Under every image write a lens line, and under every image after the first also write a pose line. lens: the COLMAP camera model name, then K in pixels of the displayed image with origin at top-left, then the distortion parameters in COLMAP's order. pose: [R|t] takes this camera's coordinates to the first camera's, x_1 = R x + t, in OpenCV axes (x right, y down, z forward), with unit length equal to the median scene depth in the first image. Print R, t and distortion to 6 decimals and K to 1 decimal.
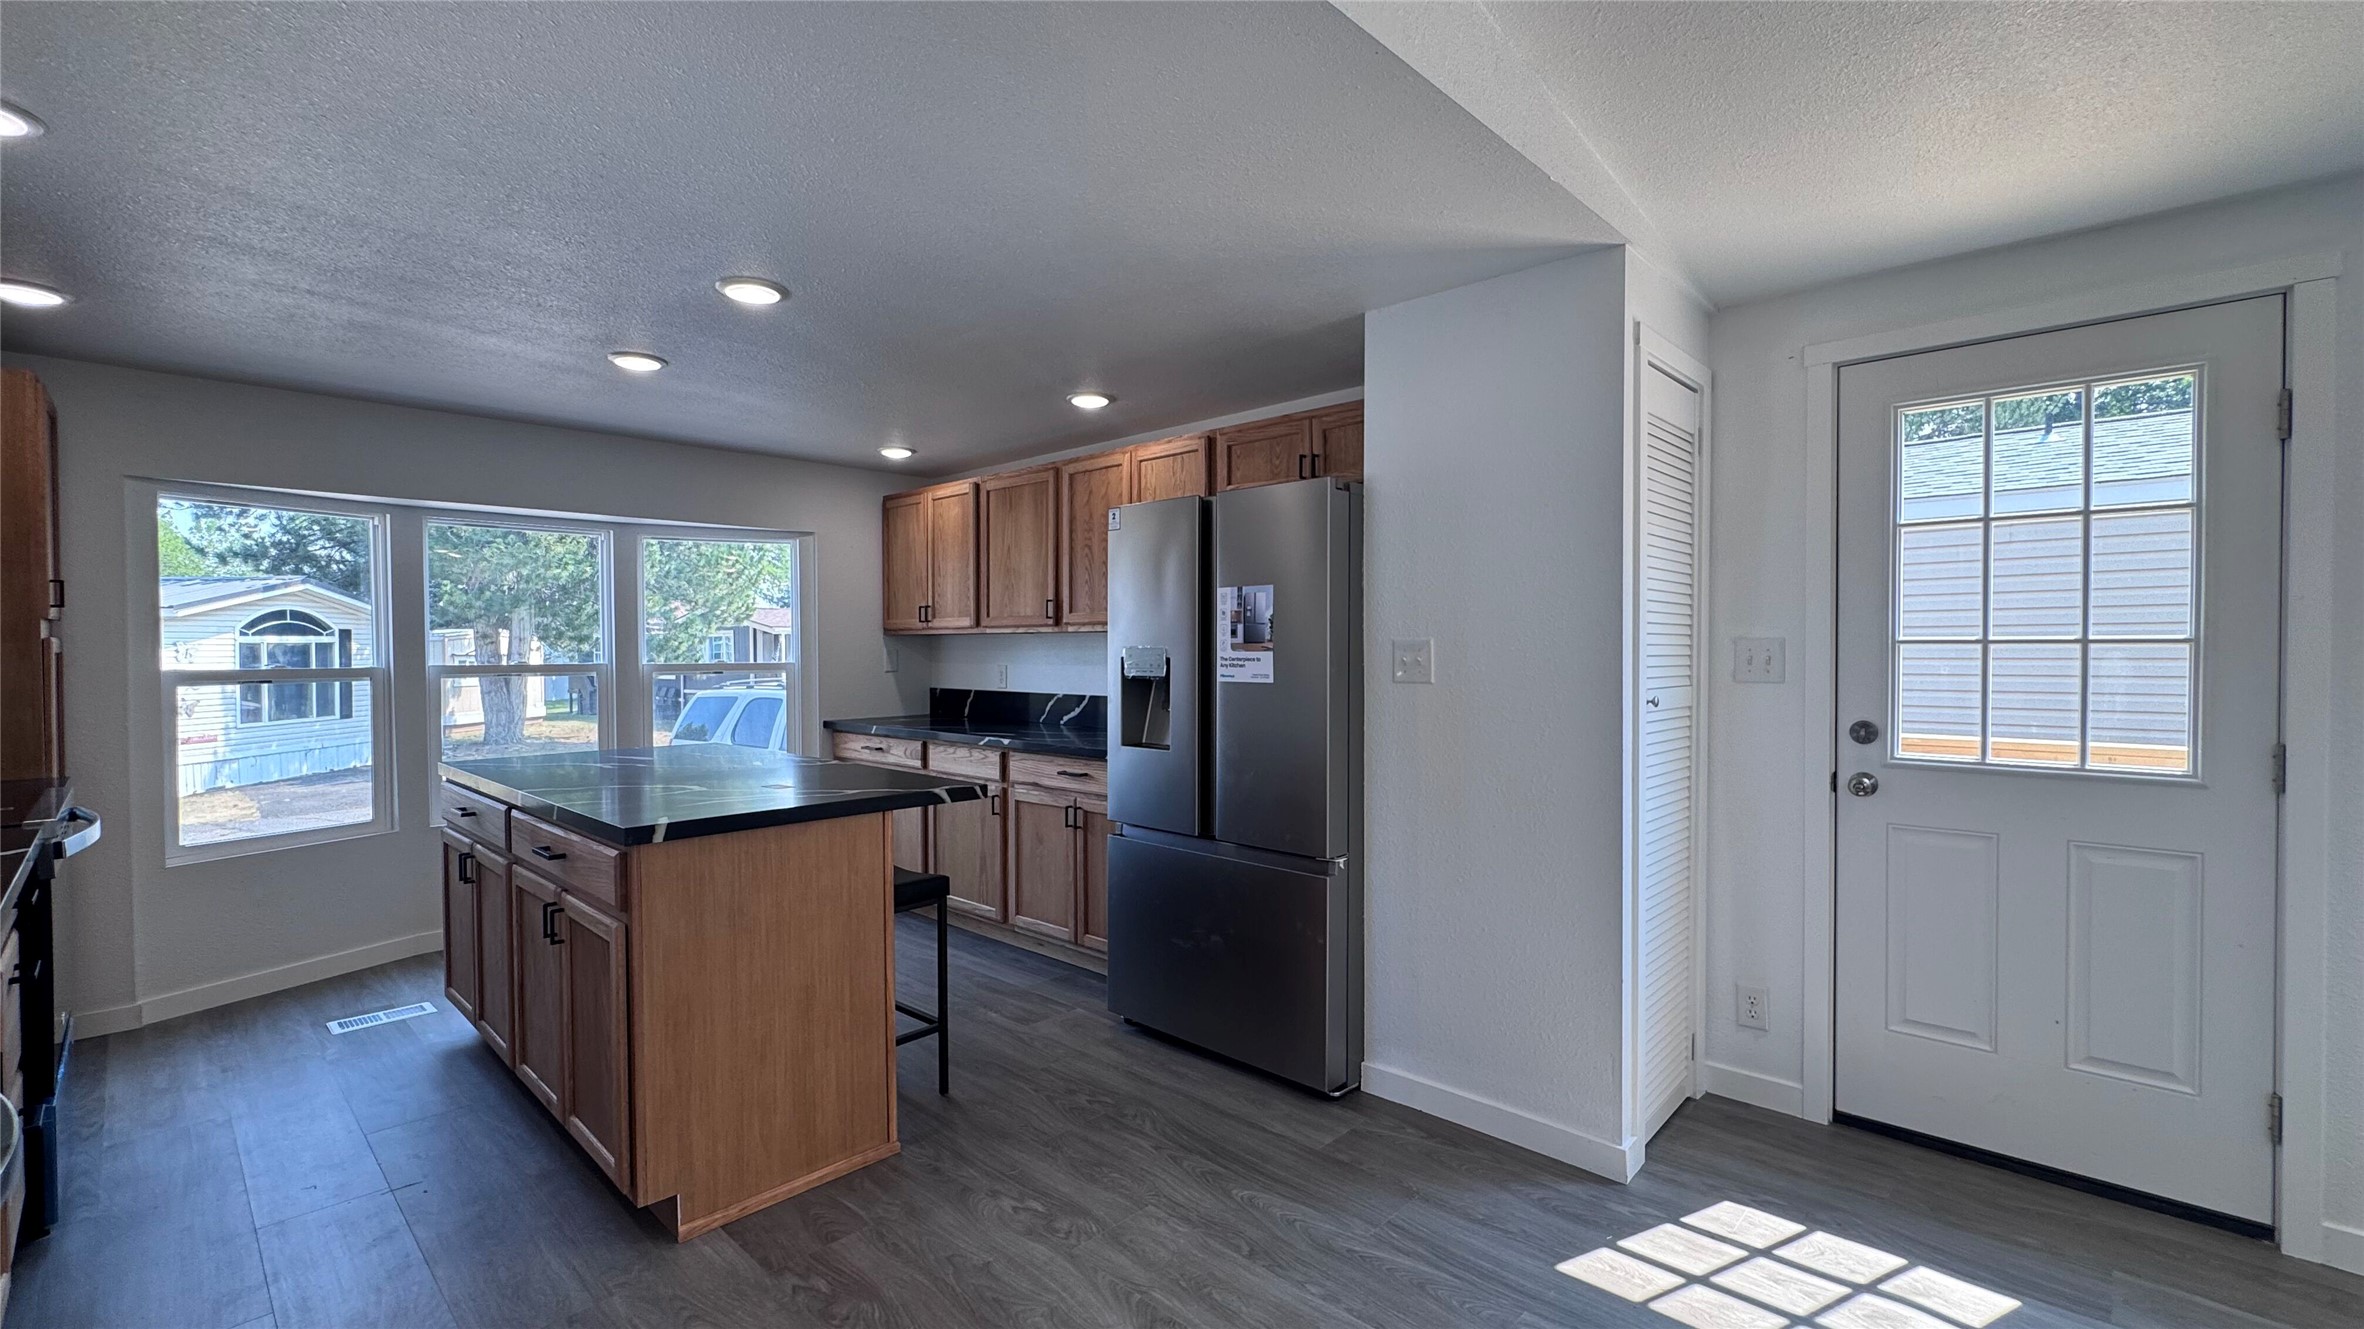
lens RADIAL K [[999.6, 0, 1182.0], [0, 999.6, 664.5], [0, 0, 1]] dist [-0.003303, 0.000317]
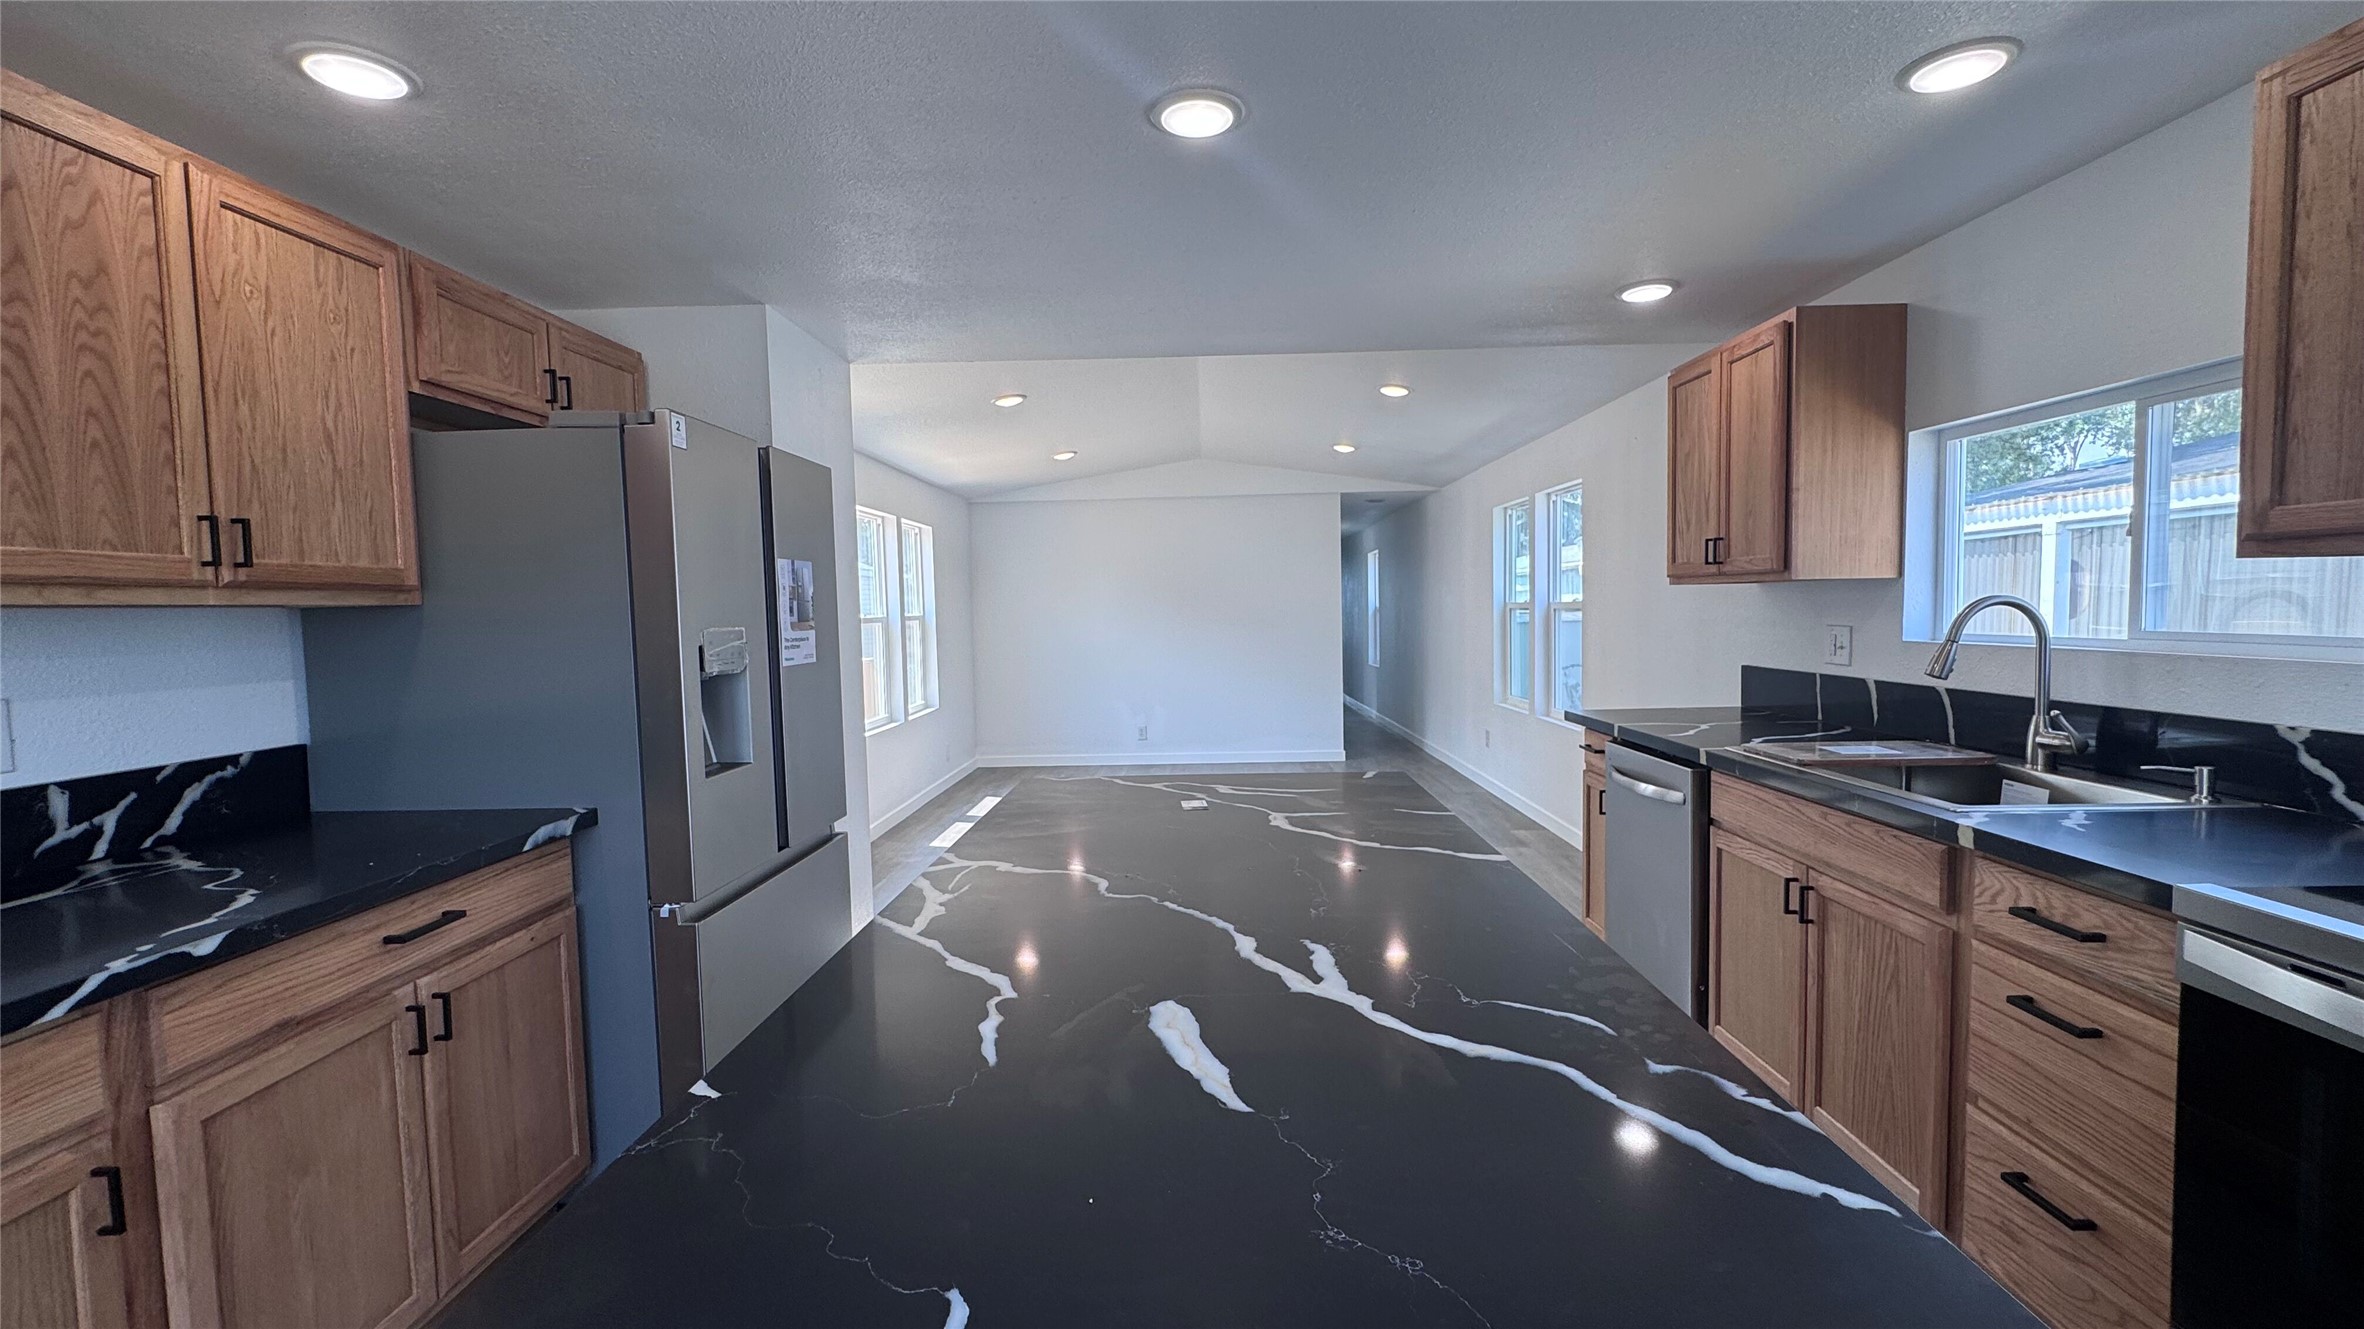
lens RADIAL K [[999.6, 0, 1182.0], [0, 999.6, 664.5], [0, 0, 1]] dist [-0.003303, 0.000317]
pose [[-0.668916, -0.026090, 0.742880, -0.496677], [0.037116, 0.996965, 0.068434, -0.018521], [-0.742411, 0.073350, -0.665917, 0.780410]]
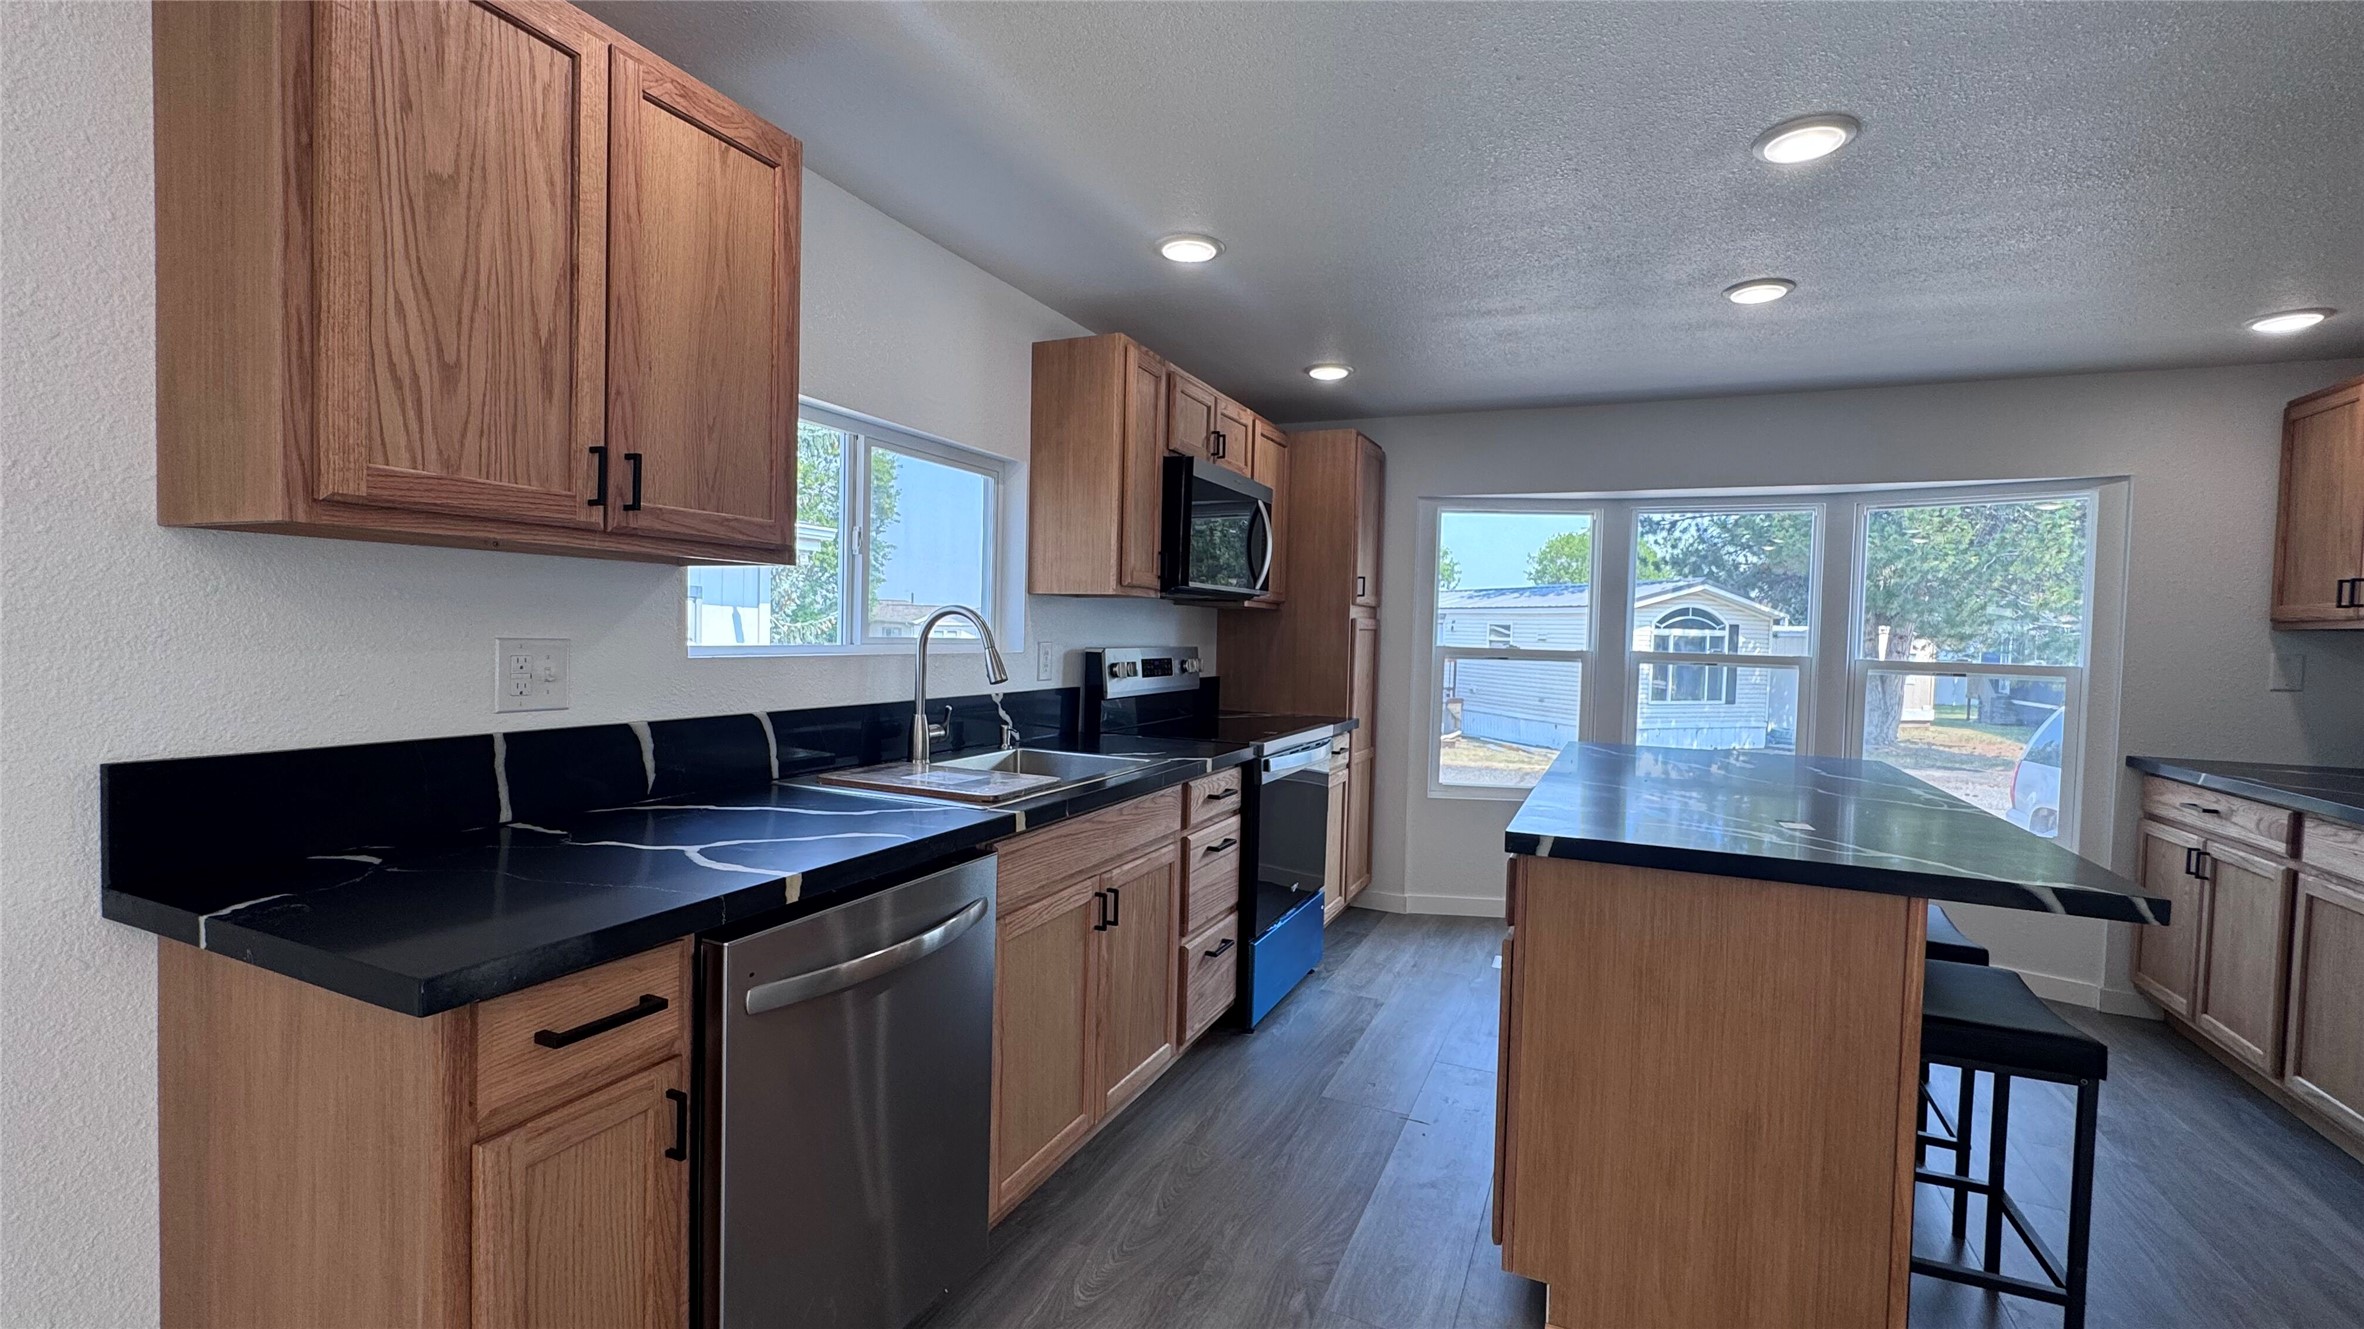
lens RADIAL K [[999.6, 0, 1182.0], [0, 999.6, 664.5], [0, 0, 1]] dist [-0.003303, 0.000317]
pose [[0.327054, 0.046195, -0.943876, 0.064324], [-0.045208, 0.998426, 0.033200, 0.001582], [0.943924, 0.031812, 0.328627, 0.179341]]
